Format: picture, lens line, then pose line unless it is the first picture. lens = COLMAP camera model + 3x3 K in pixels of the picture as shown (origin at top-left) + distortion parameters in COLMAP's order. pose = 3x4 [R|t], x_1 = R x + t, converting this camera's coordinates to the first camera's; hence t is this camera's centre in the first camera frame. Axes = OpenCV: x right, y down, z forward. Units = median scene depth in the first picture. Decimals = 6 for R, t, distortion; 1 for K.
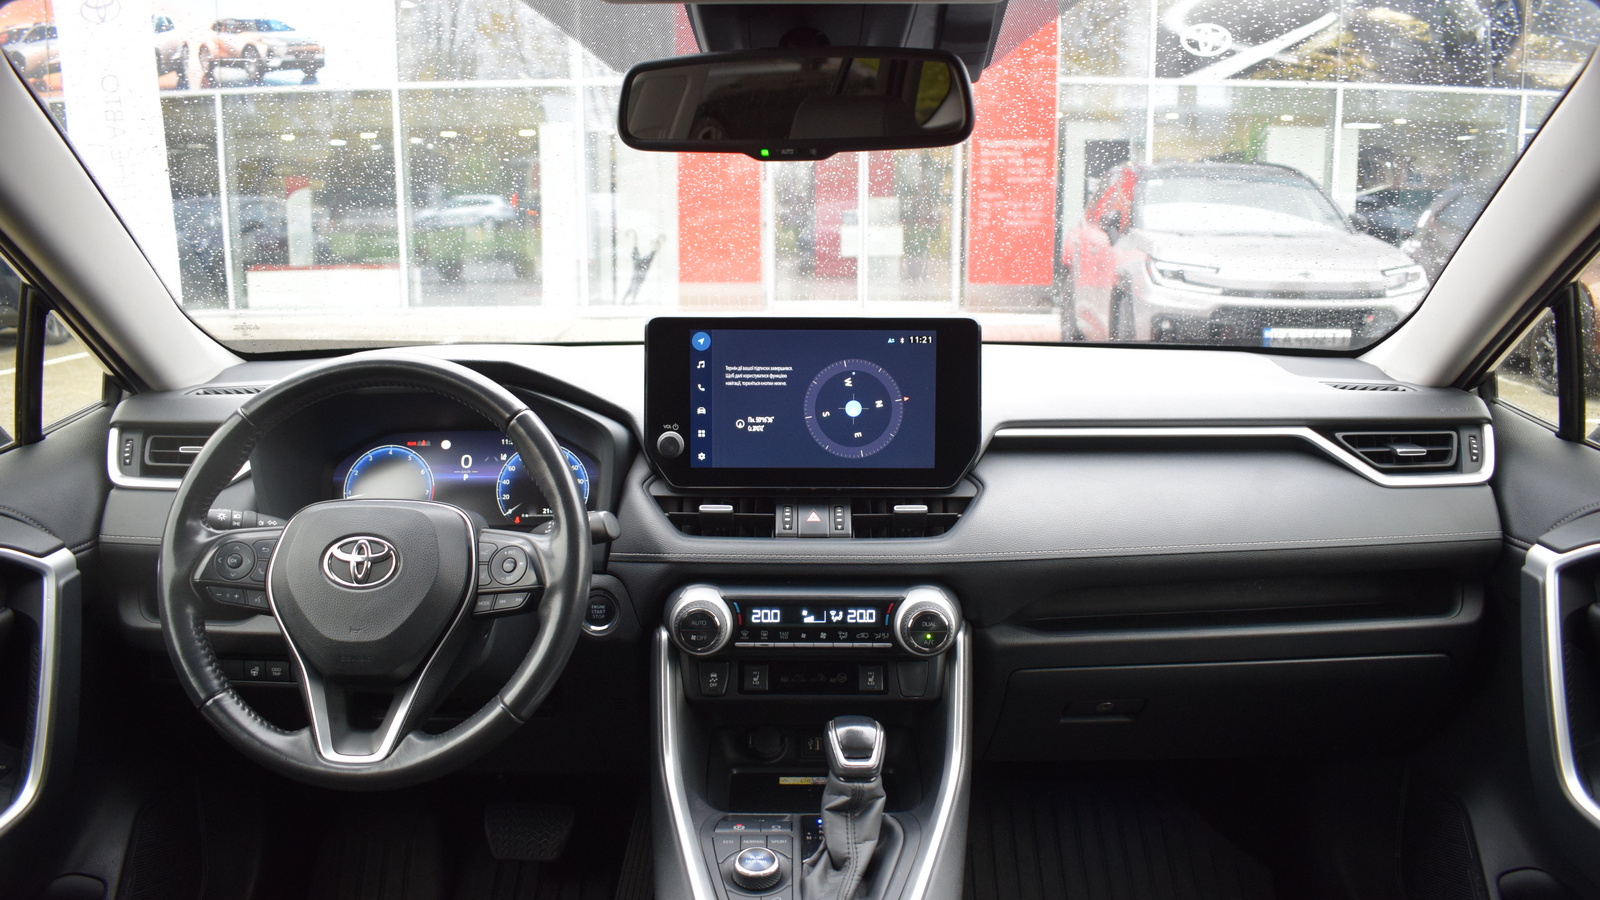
lens RADIAL K [[1247.1, 0, 800.0], [0, 1247.1, 450.0], [0, 0, 1]] dist [-0.097384, 0.018133]
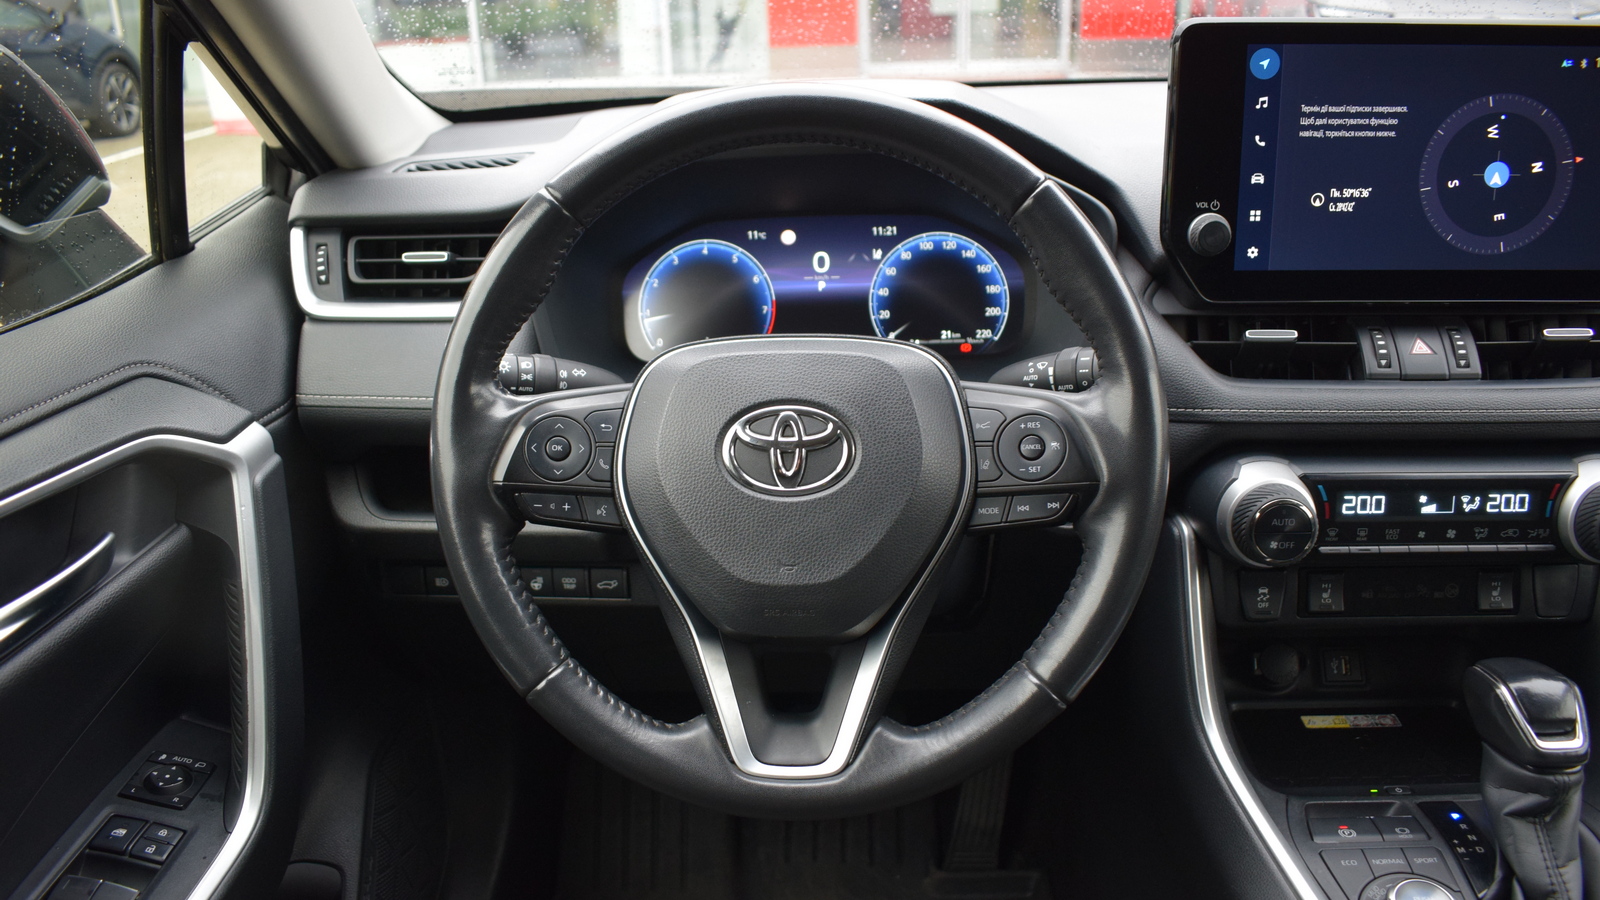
lens RADIAL K [[1244.1, 0, 800.5], [0, 1244.1, 479.7], [0, 0, 1]] dist [-0.097243, 0.007012]
pose [[0.998380, -0.011081, -0.055817, -0.277128], [0.022119, 0.979296, 0.201220, -0.012026], [0.052431, -0.202129, 0.977954, 0.365068]]
